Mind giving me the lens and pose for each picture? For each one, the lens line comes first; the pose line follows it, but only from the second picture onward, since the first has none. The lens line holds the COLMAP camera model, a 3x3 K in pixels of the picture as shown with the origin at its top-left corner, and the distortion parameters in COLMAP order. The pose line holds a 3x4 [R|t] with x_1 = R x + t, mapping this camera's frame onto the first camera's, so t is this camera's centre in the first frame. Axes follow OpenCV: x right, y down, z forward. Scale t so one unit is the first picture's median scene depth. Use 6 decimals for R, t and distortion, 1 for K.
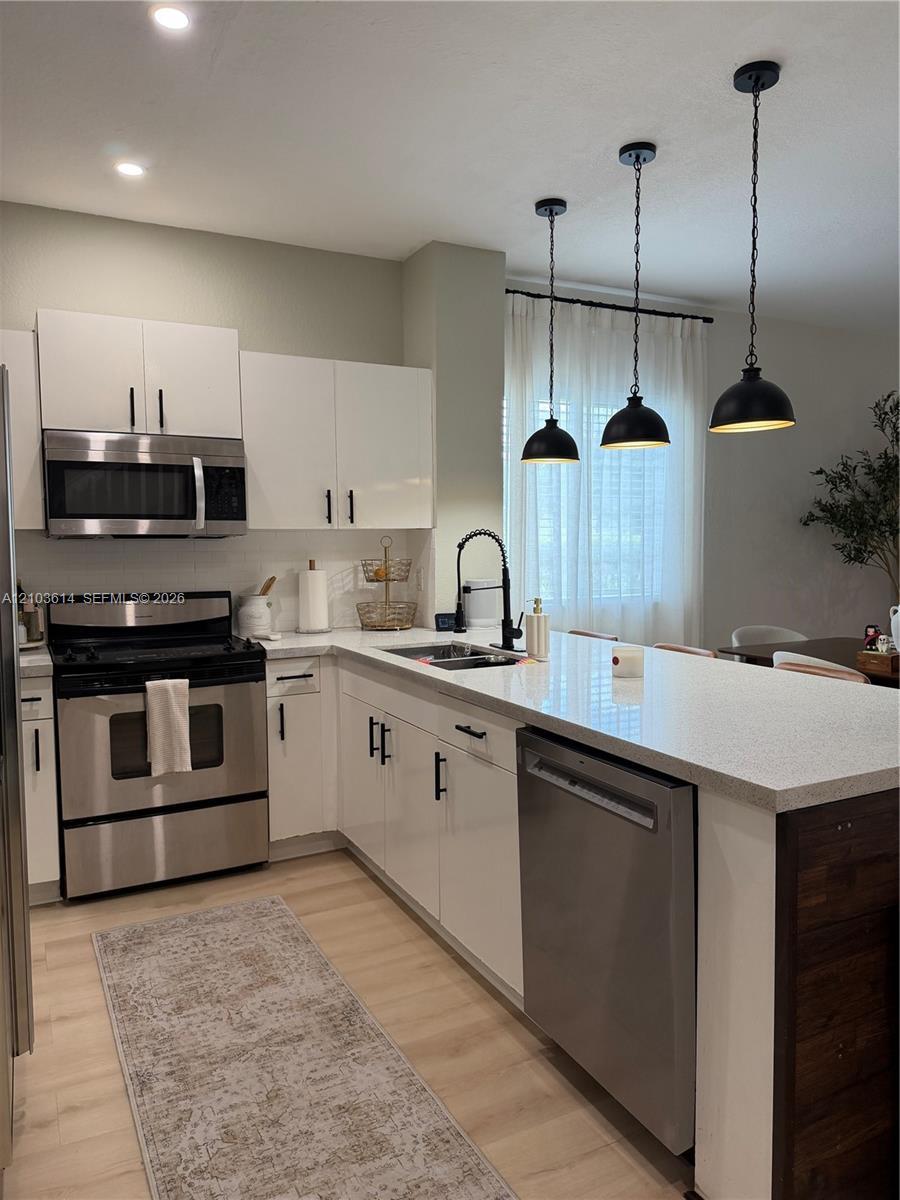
lens RADIAL K [[847.4, 0, 458.0], [0, 847.4, 599.1], [0, 0, 1]] dist [0.111428, -0.086571]
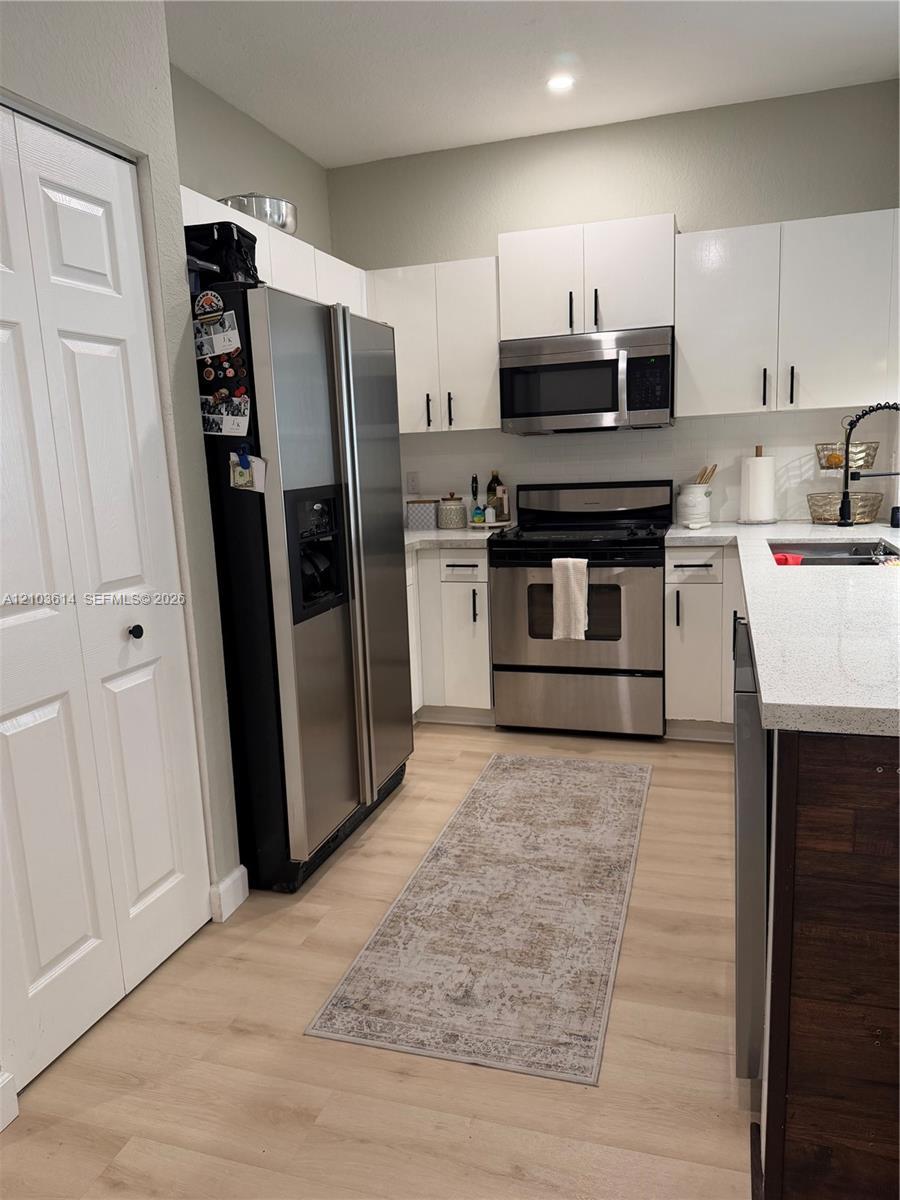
lens RADIAL K [[847.4, 0, 458.0], [0, 847.4, 599.1], [0, 0, 1]] dist [0.111428, -0.086571]
pose [[0.724707, 0.098234, -0.682019, 0.329443], [-0.014081, 0.991690, 0.127874, 0.006214], [0.688914, -0.083067, 0.720068, 0.087030]]
